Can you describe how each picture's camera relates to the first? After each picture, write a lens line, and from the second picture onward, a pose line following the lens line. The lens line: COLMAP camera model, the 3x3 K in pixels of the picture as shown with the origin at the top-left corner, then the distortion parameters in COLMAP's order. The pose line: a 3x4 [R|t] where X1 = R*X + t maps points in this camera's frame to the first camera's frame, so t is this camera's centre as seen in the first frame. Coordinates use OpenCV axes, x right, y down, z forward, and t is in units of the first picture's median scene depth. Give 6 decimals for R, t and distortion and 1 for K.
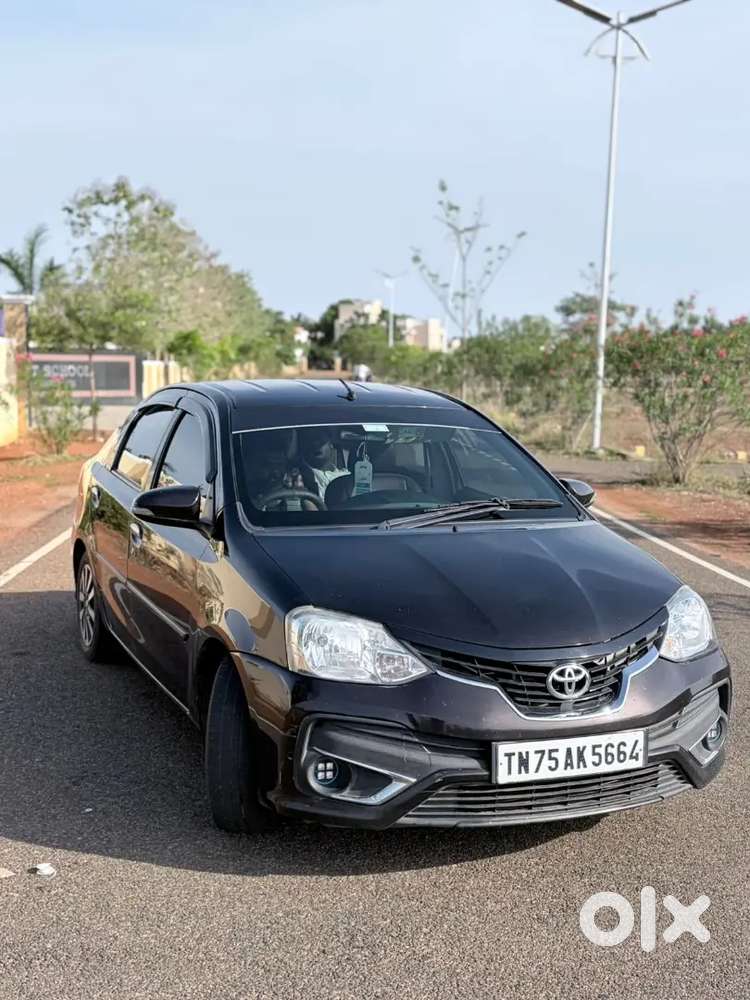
lens RADIAL K [[1271.6, 0, 375.0], [0, 1271.6, 500.0], [0, 0, 1]] dist [0.086067, -0.072078]
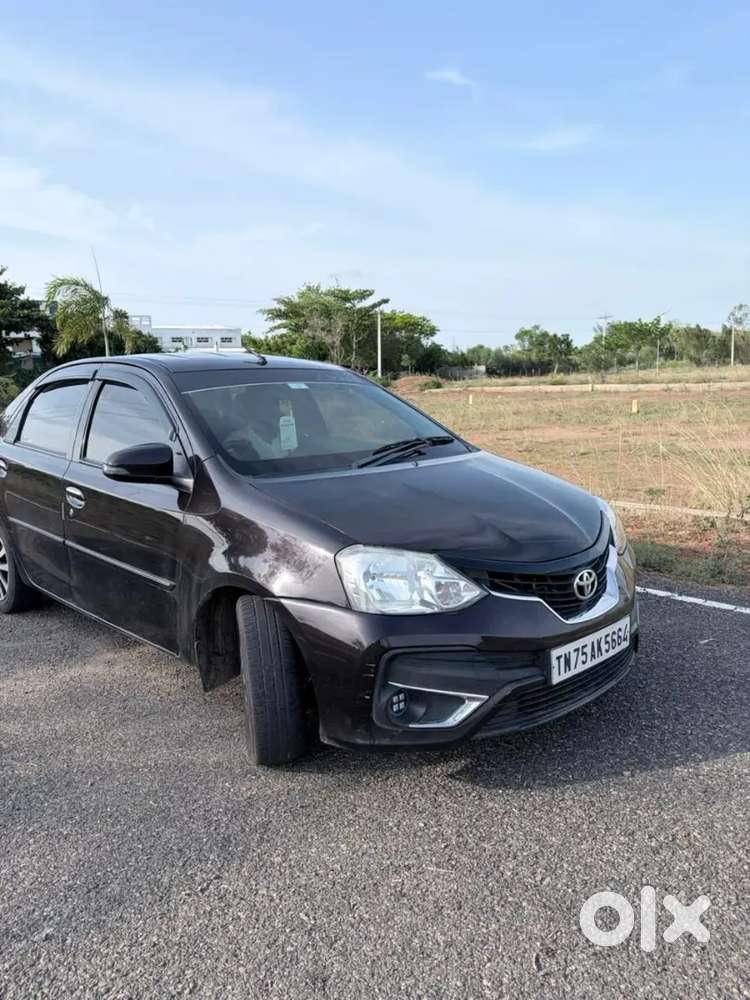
lens RADIAL K [[742.8, 0, 375.0], [0, 742.8, 500.0], [0, 0, 1]] dist [0.052677, -0.059827]
pose [[0.928190, -0.094940, 0.359790, -0.256345], [0.074766, 0.994768, 0.069612, 0.007008], [-0.364517, -0.037713, 0.930433, 0.453878]]
